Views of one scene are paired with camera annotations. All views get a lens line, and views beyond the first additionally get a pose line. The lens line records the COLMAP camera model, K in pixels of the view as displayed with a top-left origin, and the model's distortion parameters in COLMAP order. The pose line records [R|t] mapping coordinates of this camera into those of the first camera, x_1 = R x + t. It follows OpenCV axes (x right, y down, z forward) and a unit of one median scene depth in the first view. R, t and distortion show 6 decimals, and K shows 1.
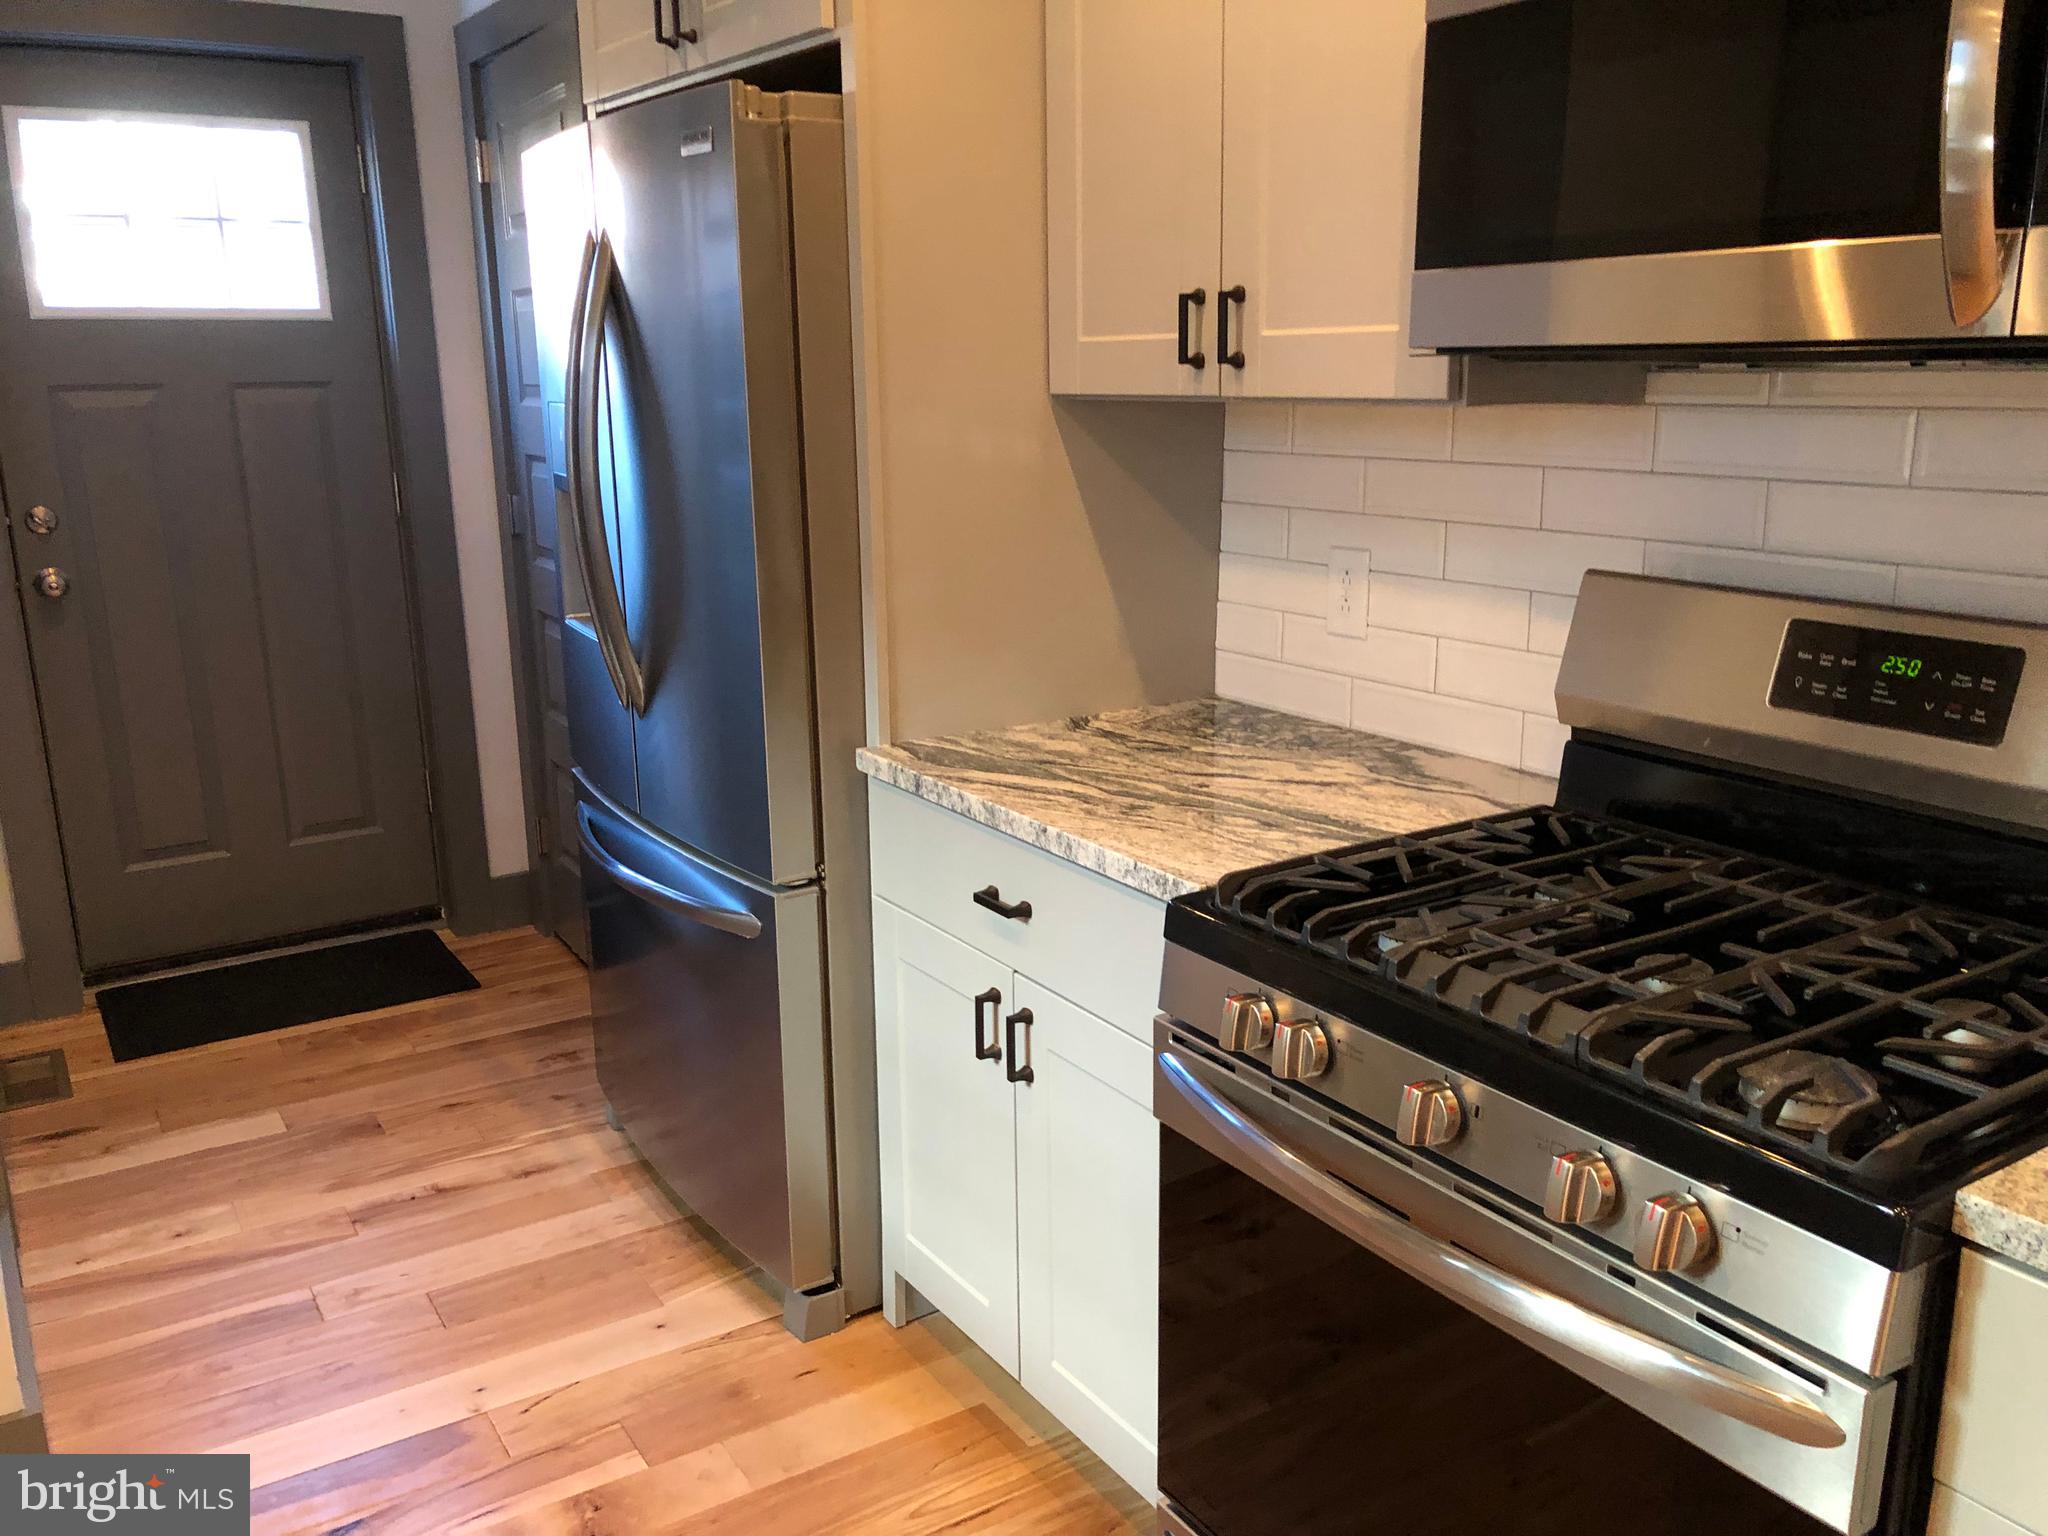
lens RADIAL K [[1731.6, 0, 1024.0], [0, 1731.6, 768.0], [0, 0, 1]] dist [0.045917, 0.002158]
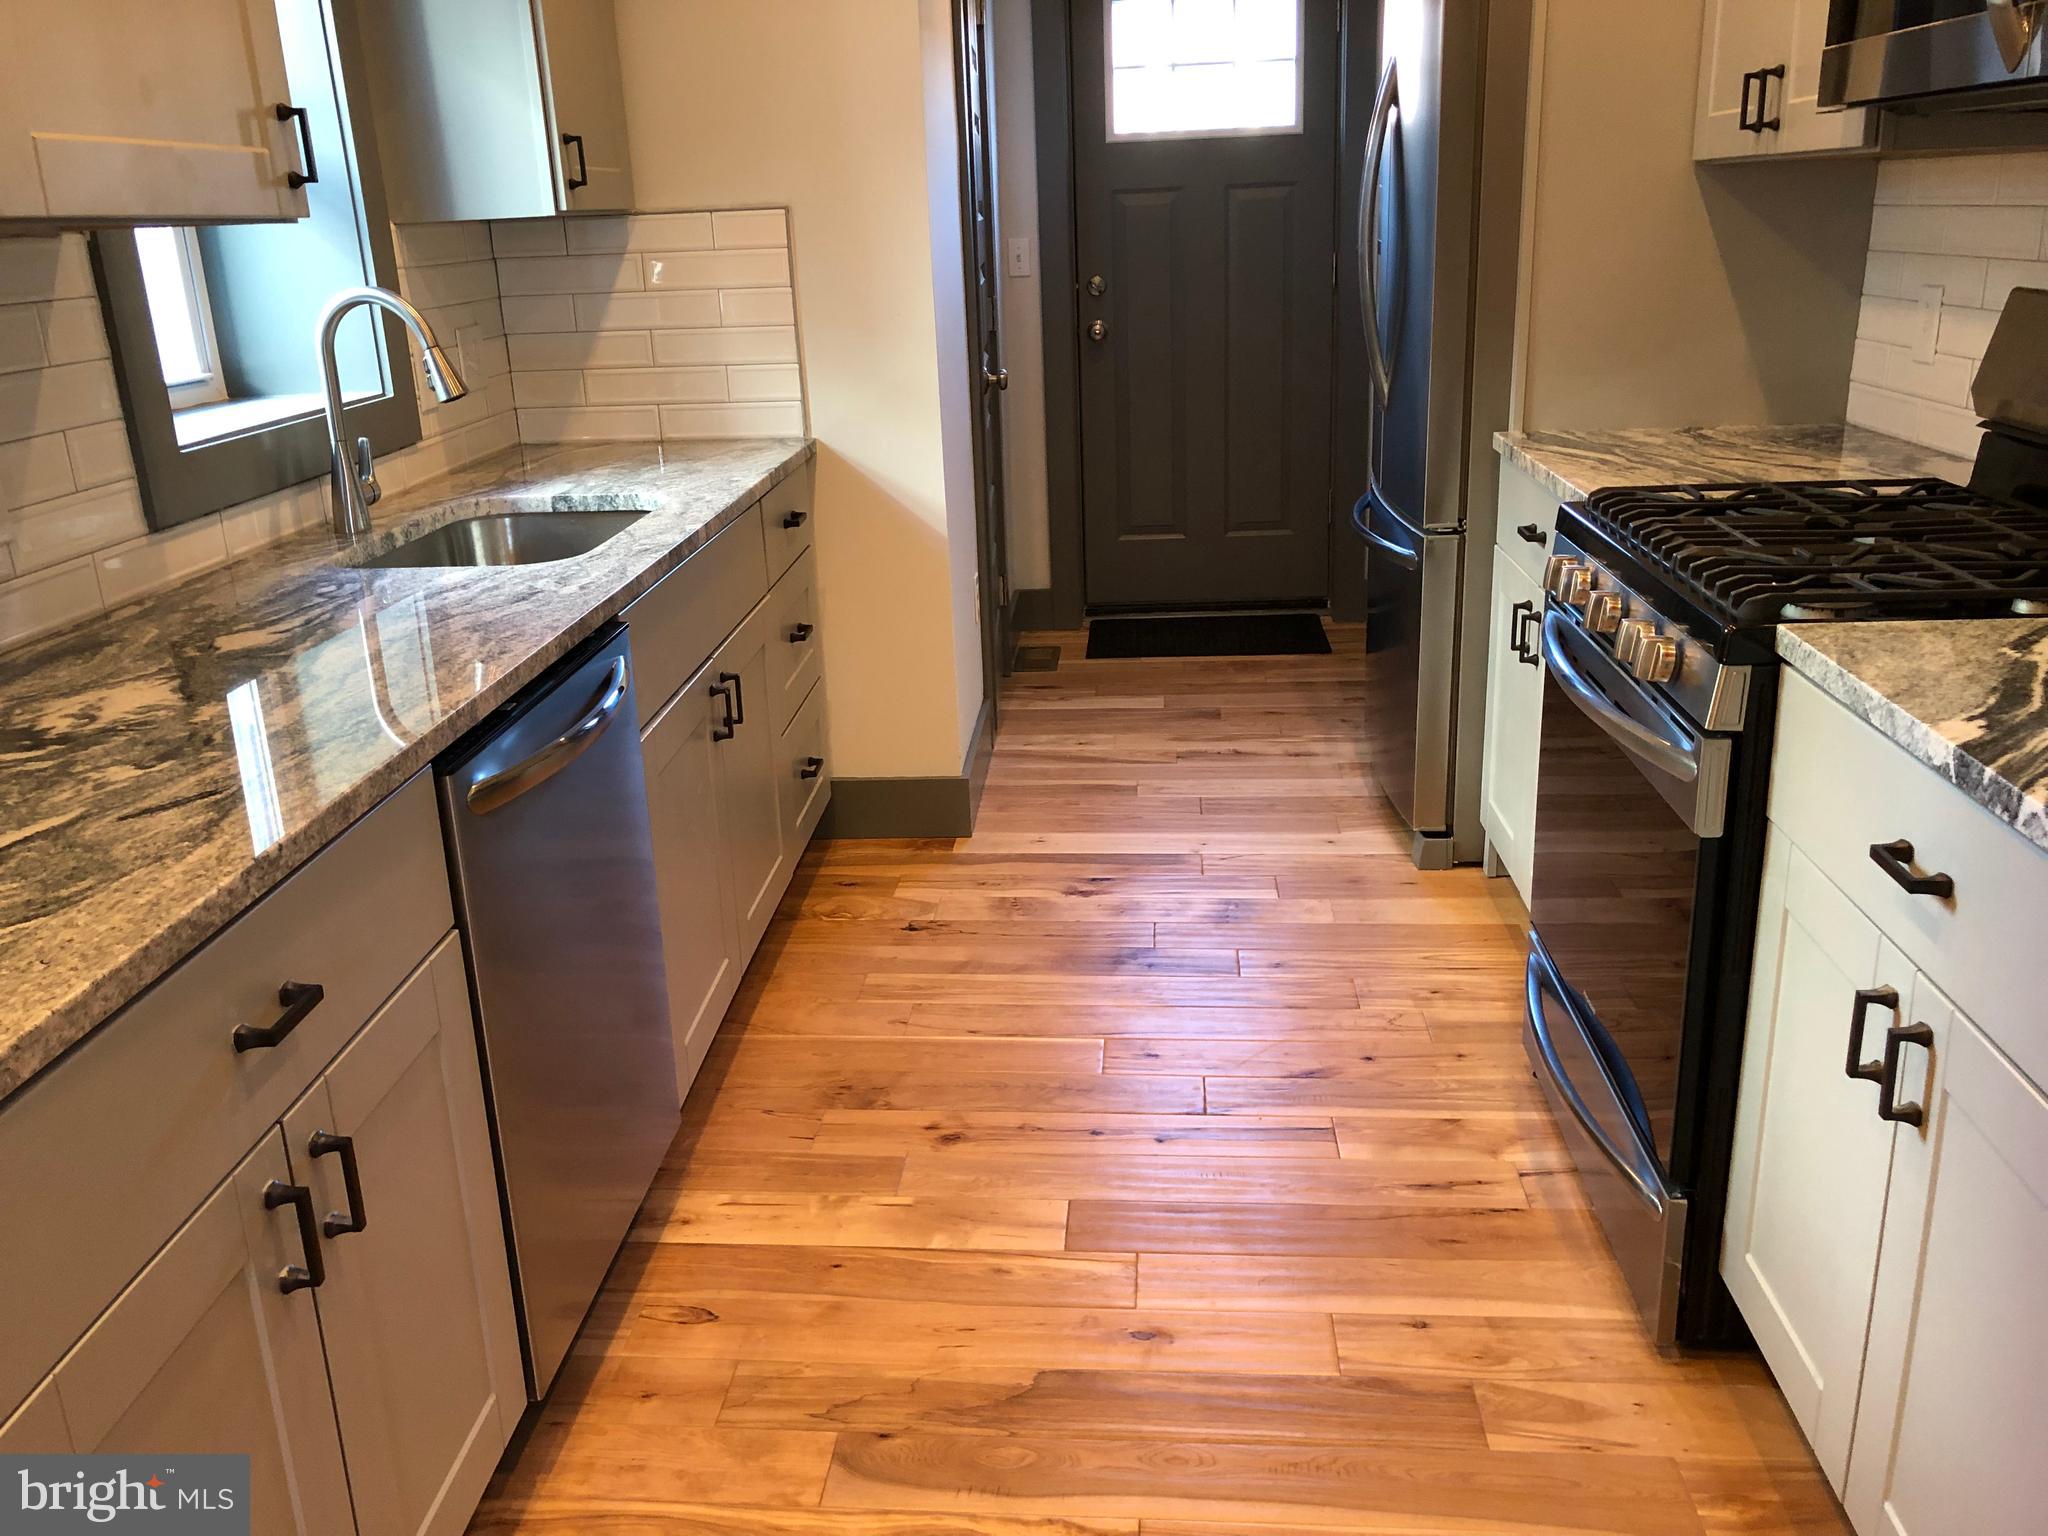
lens RADIAL K [[1741.4, 0, 957.1], [0, 1741.4, 768.2], [0, 0, 1]] dist [0.094920, -0.146203]
pose [[0.785275, 0.172260, -0.594701, 0.365517], [-0.116348, 0.984461, 0.131526, 0.096275], [0.608117, -0.034092, 0.793115, -0.306249]]
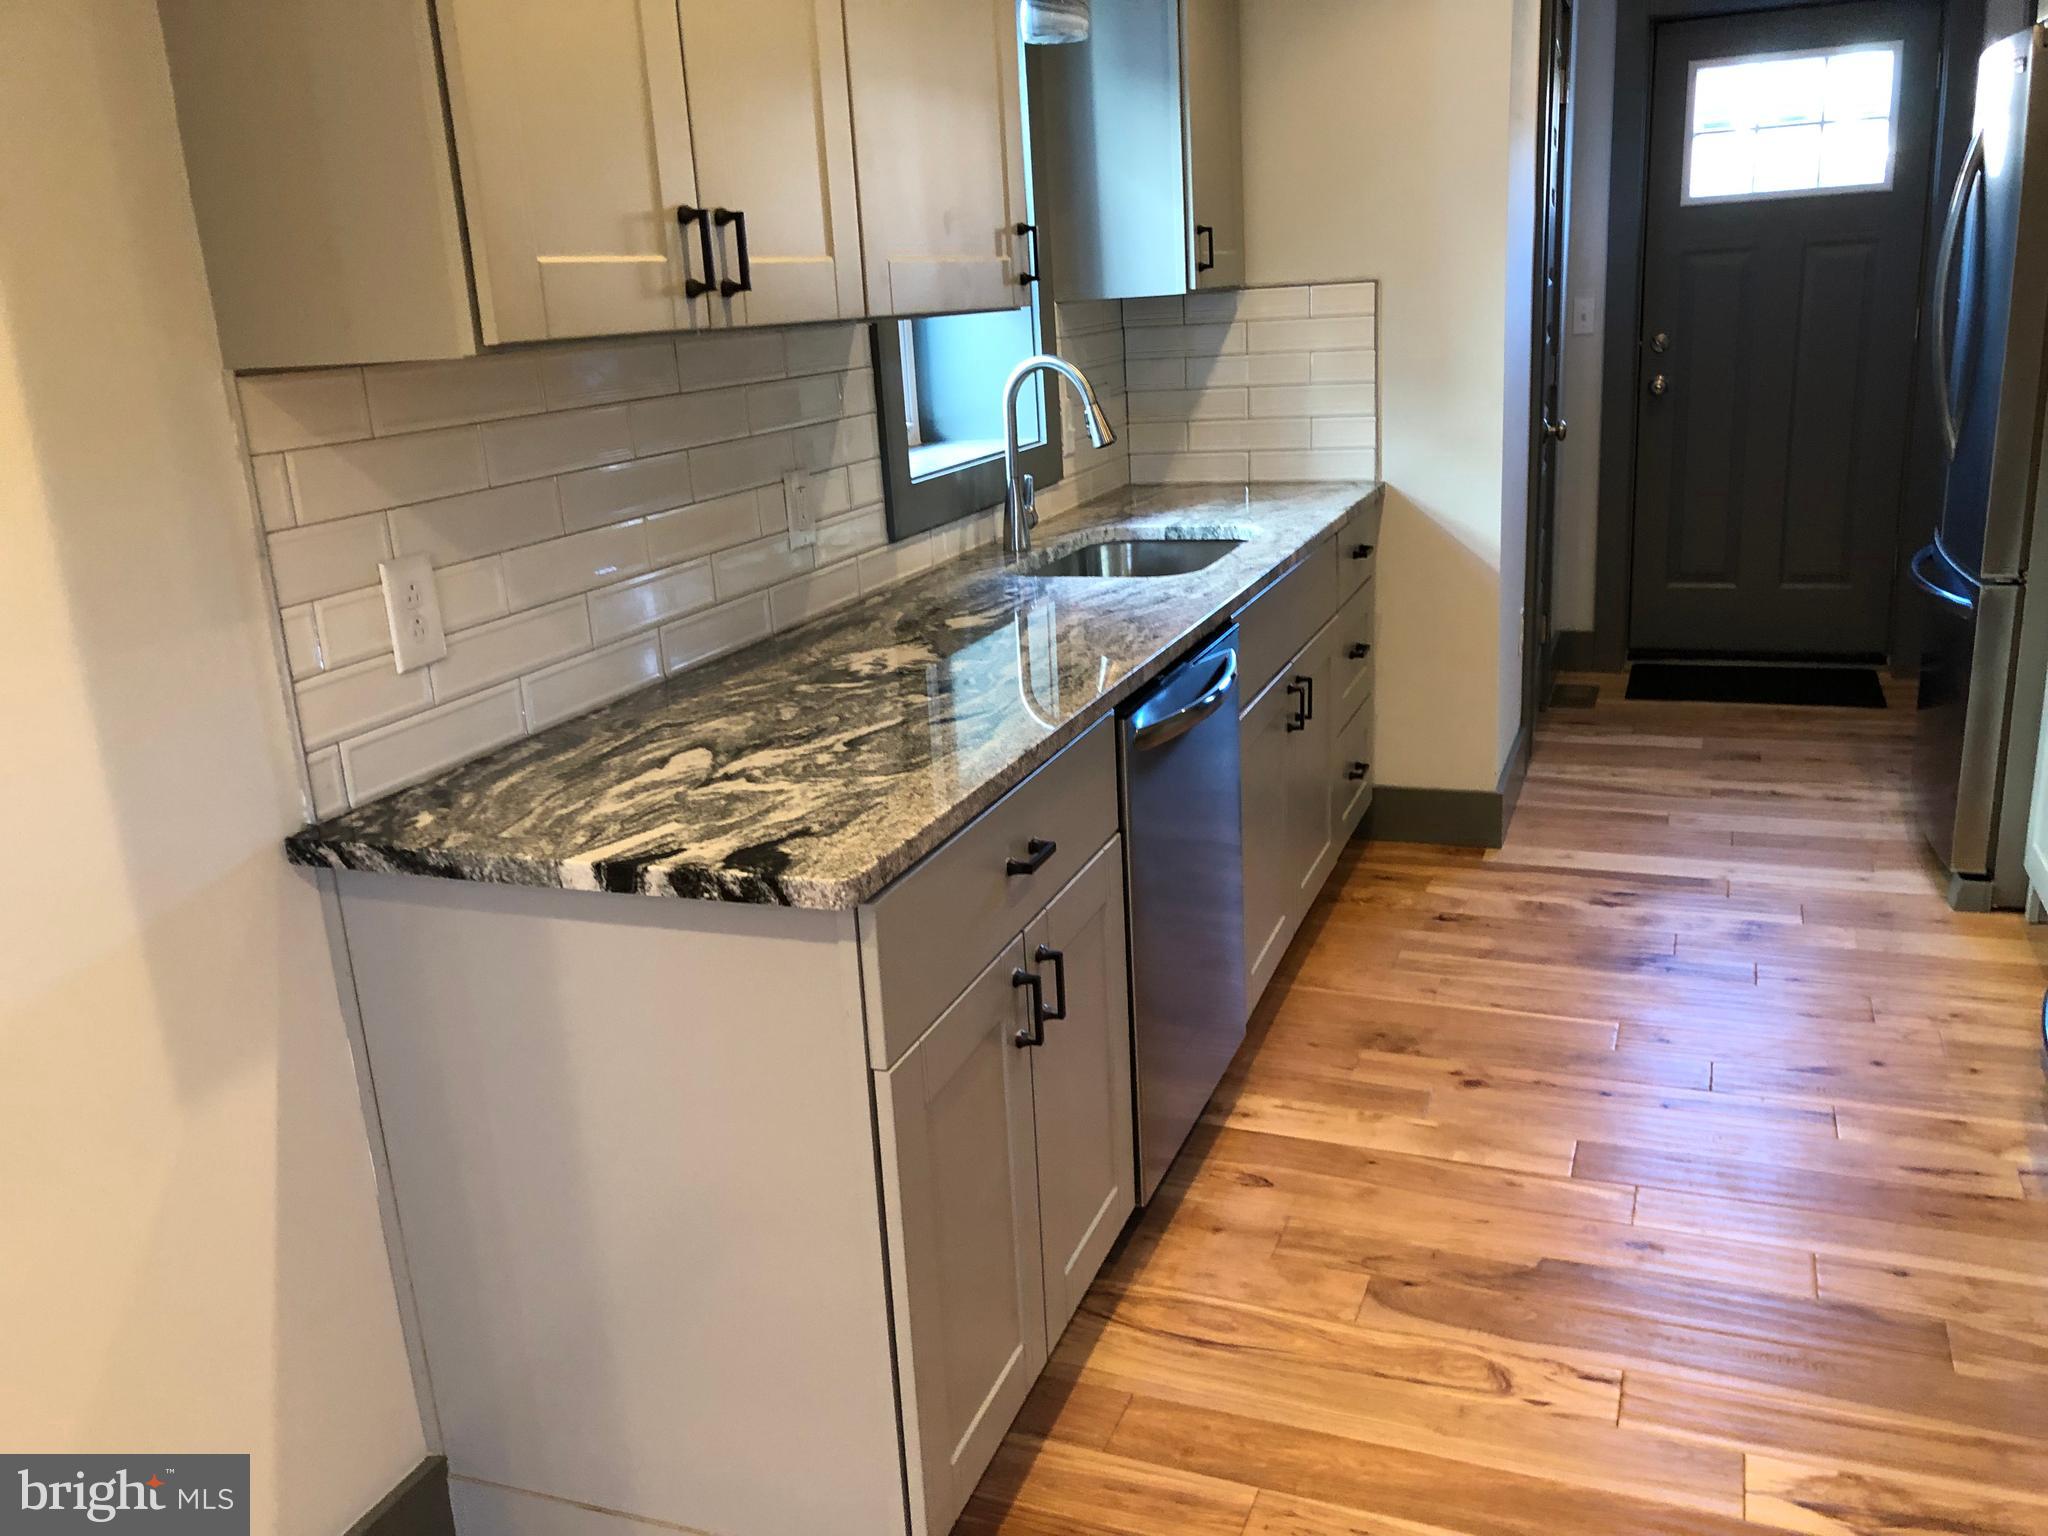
lens RADIAL K [[1722.7, 0, 1030.3], [0, 1722.7, 799.1], [0, 0, 1]] dist [0.124588, -0.153634]
pose [[0.599294, 0.214770, -0.771181, 0.467898], [-0.148401, 0.976448, 0.156612, 0.112474], [0.786654, 0.020588, 0.617051, -0.453565]]
